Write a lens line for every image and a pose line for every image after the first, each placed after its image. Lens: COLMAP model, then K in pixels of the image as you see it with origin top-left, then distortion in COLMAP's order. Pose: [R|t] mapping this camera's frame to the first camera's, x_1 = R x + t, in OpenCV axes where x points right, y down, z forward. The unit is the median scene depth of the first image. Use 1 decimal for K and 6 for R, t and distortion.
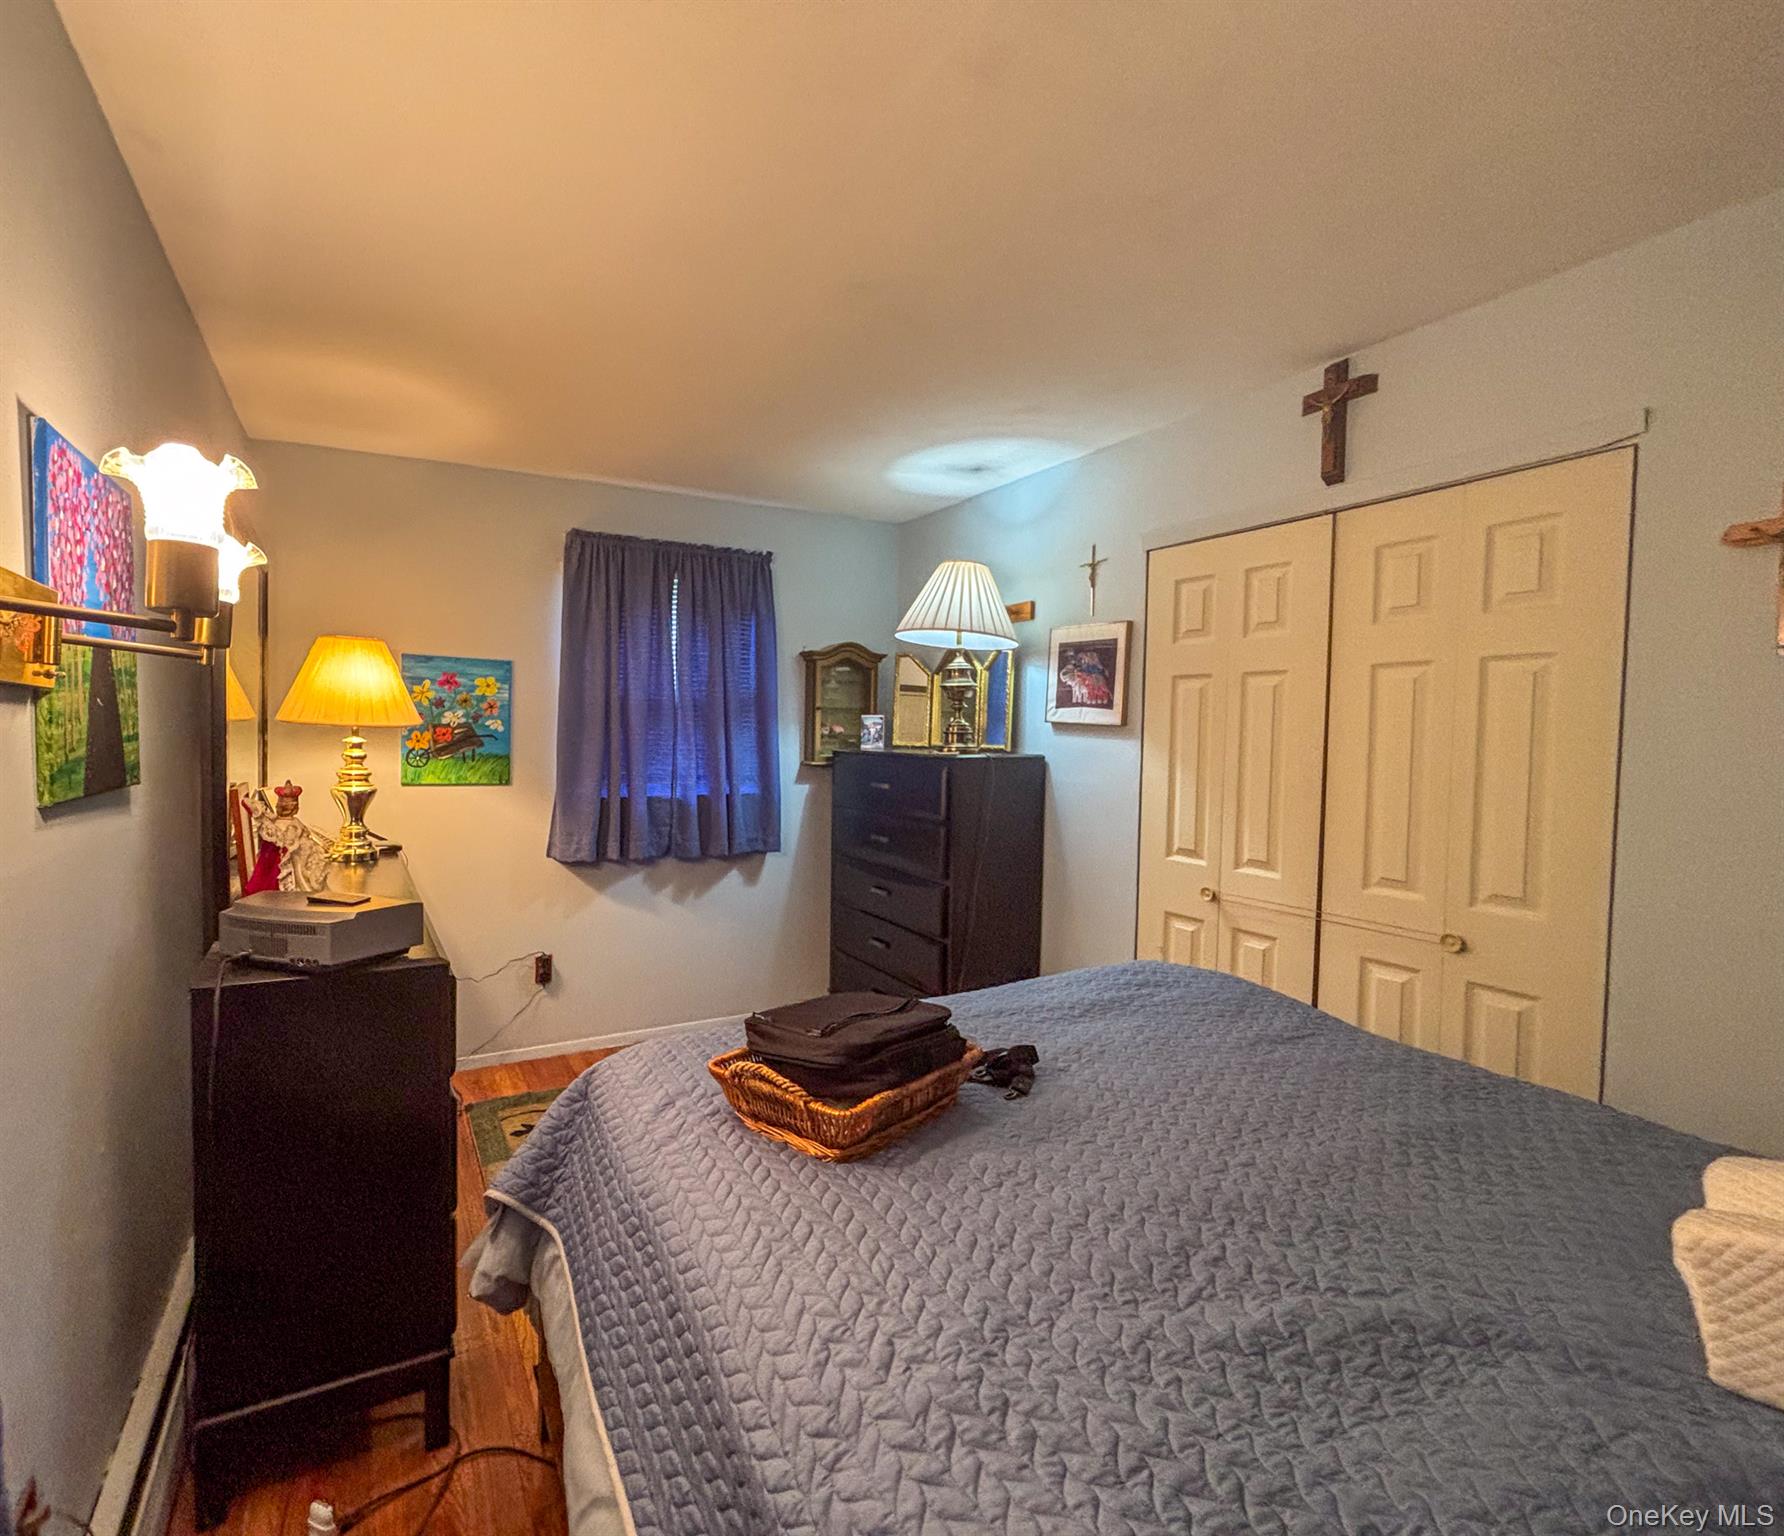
lens RADIAL K [[835.0, 0, 886.9], [0, 835.0, 766.7], [0, 0, 1]] dist [-0.000173, -0.000060]
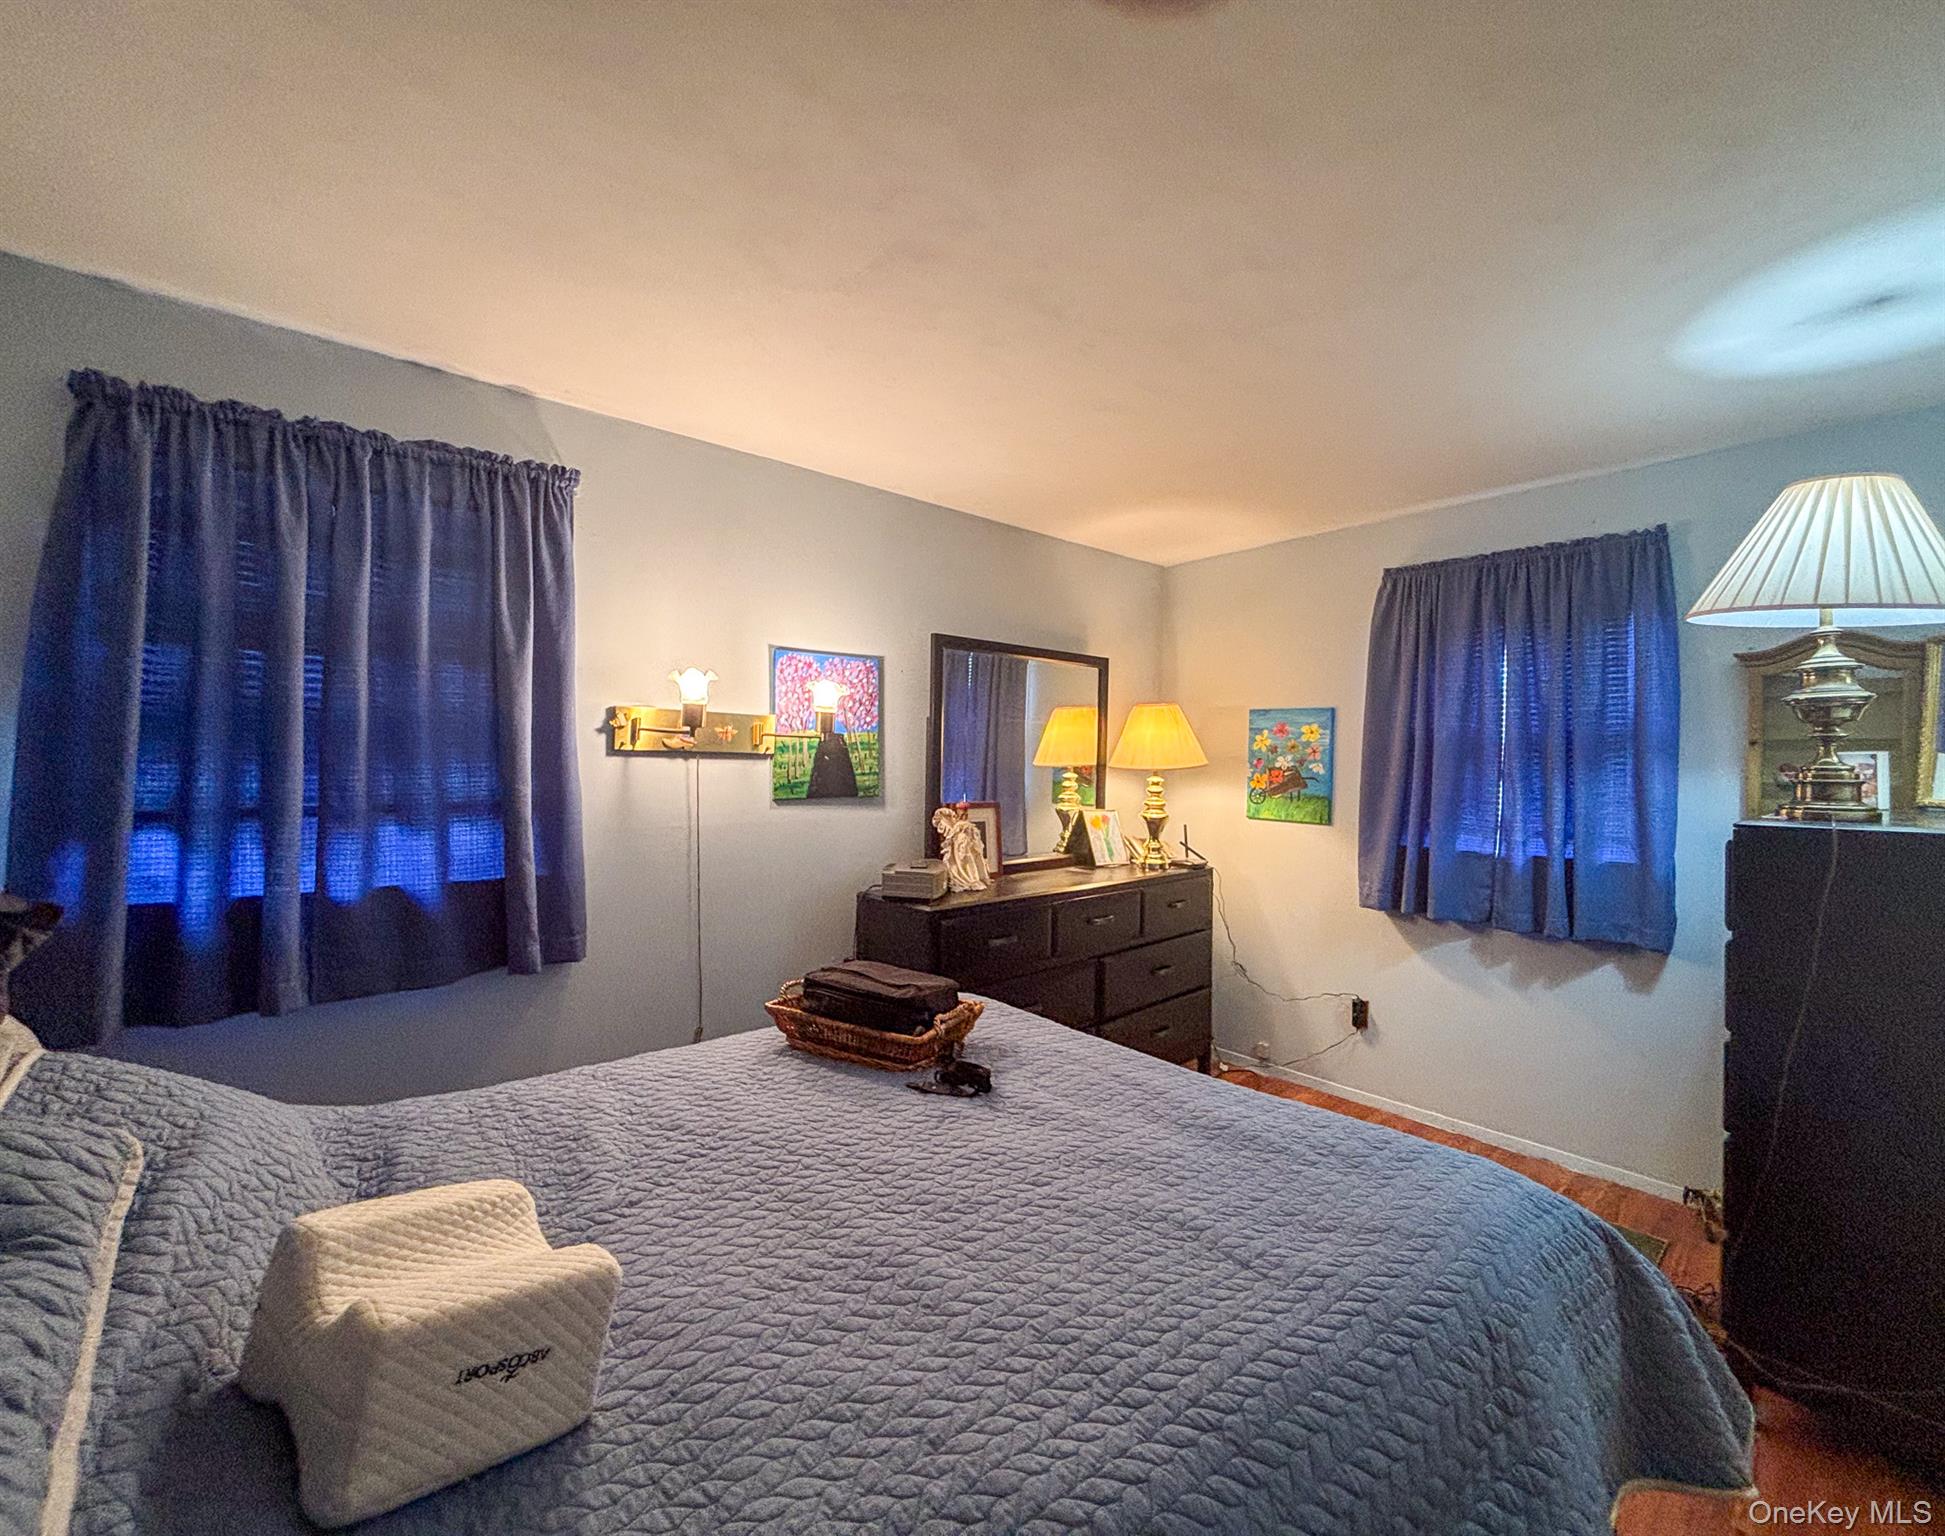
lens RADIAL K [[877.9, 0, 970.1], [0, 877.9, 758.8], [0, 0, 1]] dist [0.000674, -0.000049]
pose [[0.196103, -0.009901, -0.980533, 0.547470], [-0.050649, 0.998512, -0.020212, -0.016495], [0.979274, 0.053627, 0.195310, 0.335354]]
